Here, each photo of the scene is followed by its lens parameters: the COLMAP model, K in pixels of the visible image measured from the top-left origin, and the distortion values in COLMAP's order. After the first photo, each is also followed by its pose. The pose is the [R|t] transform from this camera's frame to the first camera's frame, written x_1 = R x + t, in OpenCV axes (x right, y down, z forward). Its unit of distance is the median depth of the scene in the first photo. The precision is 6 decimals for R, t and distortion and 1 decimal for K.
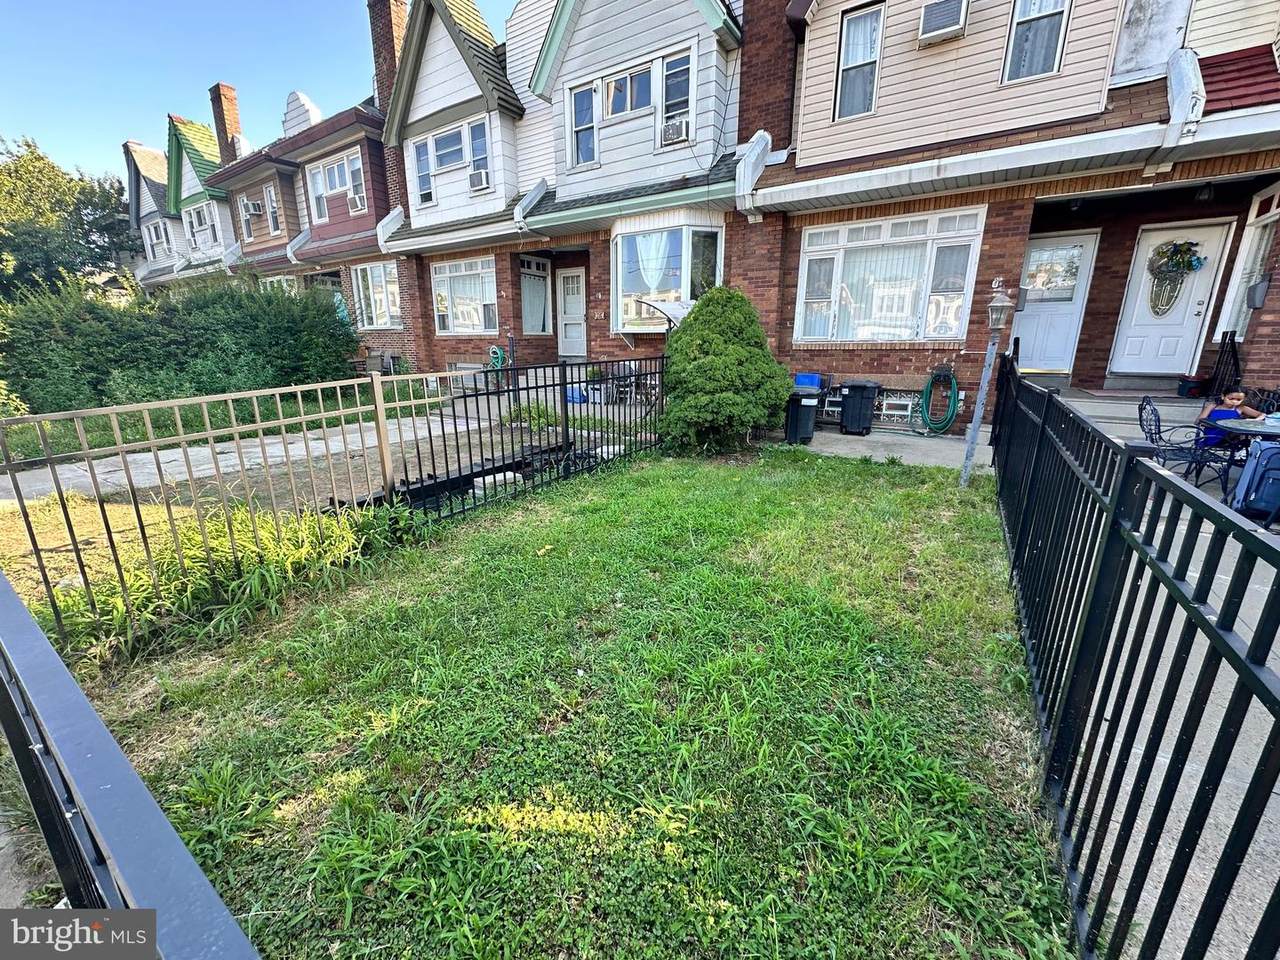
lens RADIAL K [[513.2, 0, 640.0], [0, 513.2, 480.0], [0, 0, 1]] dist [-0.000867, 0.000165]
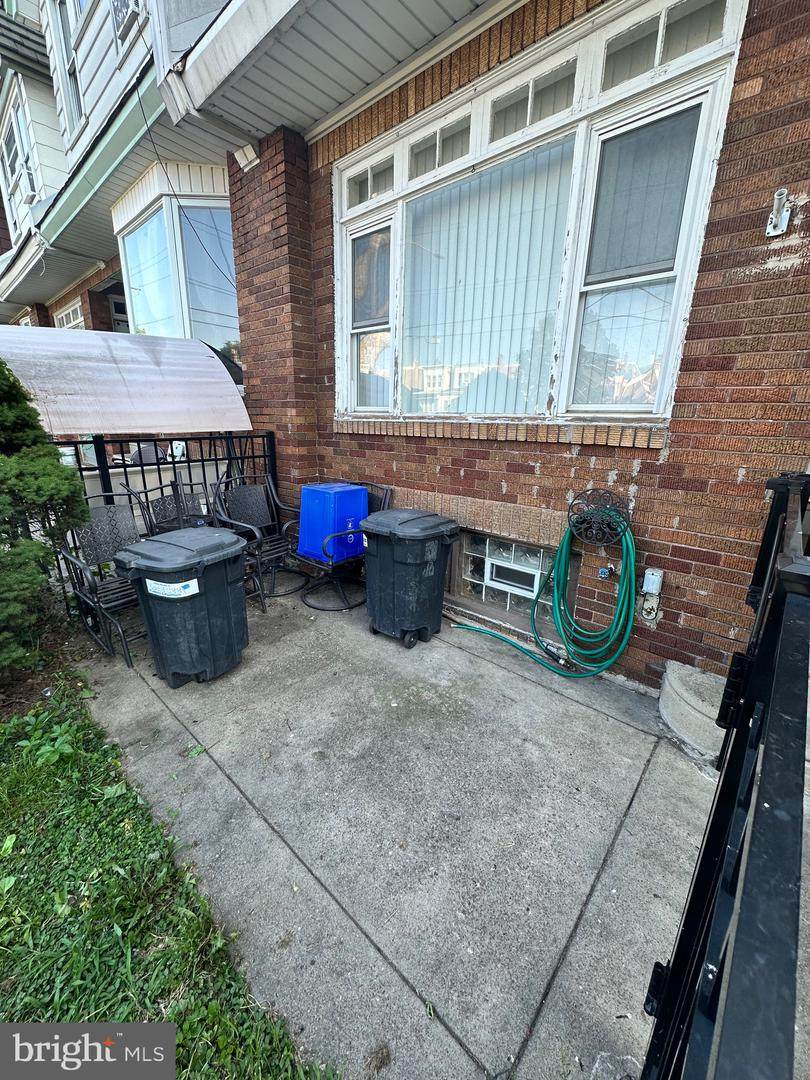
lens RADIAL K [[433.0, 0, 405.0], [0, 433.0, 540.0], [0, 0, 1]] dist [-0.000867, 0.000165]
pose [[0.987207, 0.060756, -0.147418, 0.453955], [-0.058076, 0.998060, 0.022424, -0.171030], [0.148494, -0.013576, 0.988820, 0.619960]]
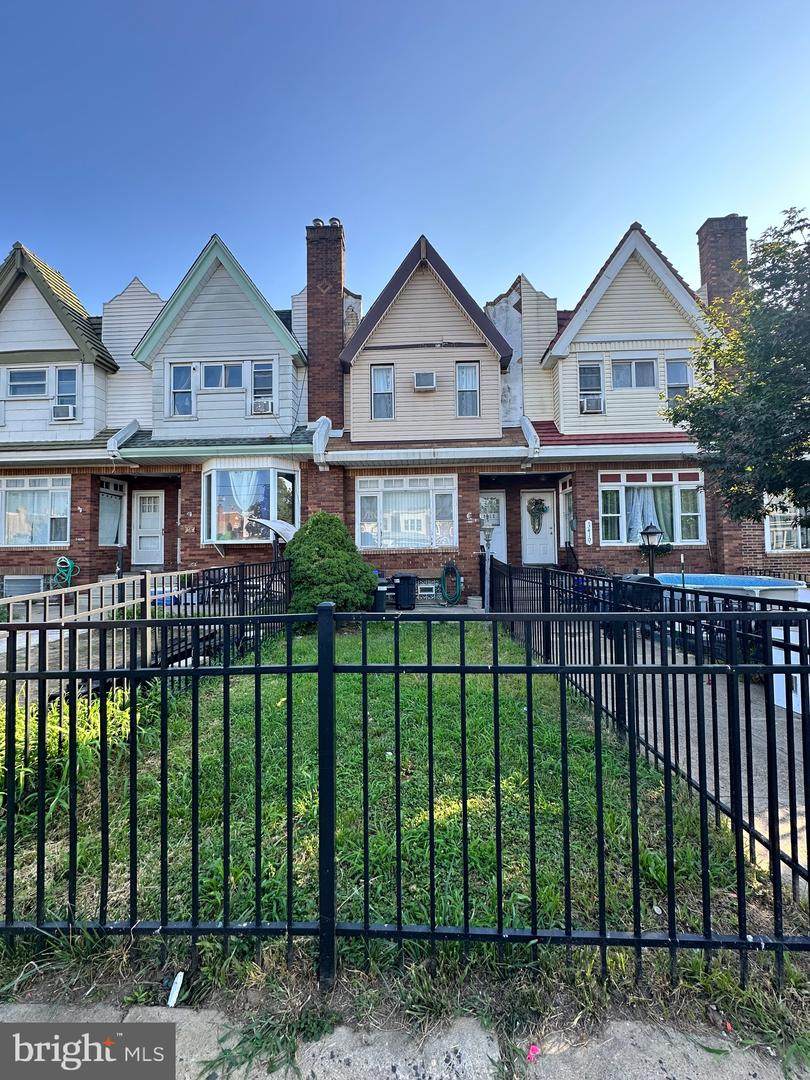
lens RADIAL K [[433.0, 0, 405.0], [0, 433.0, 540.0], [0, 0, 1]] dist [-0.000867, 0.000165]
pose [[0.859738, 0.002547, 0.510728, -0.208297], [0.144626, 0.957843, -0.248234, 0.026609], [-0.489830, 0.287281, 0.823126, -0.072098]]
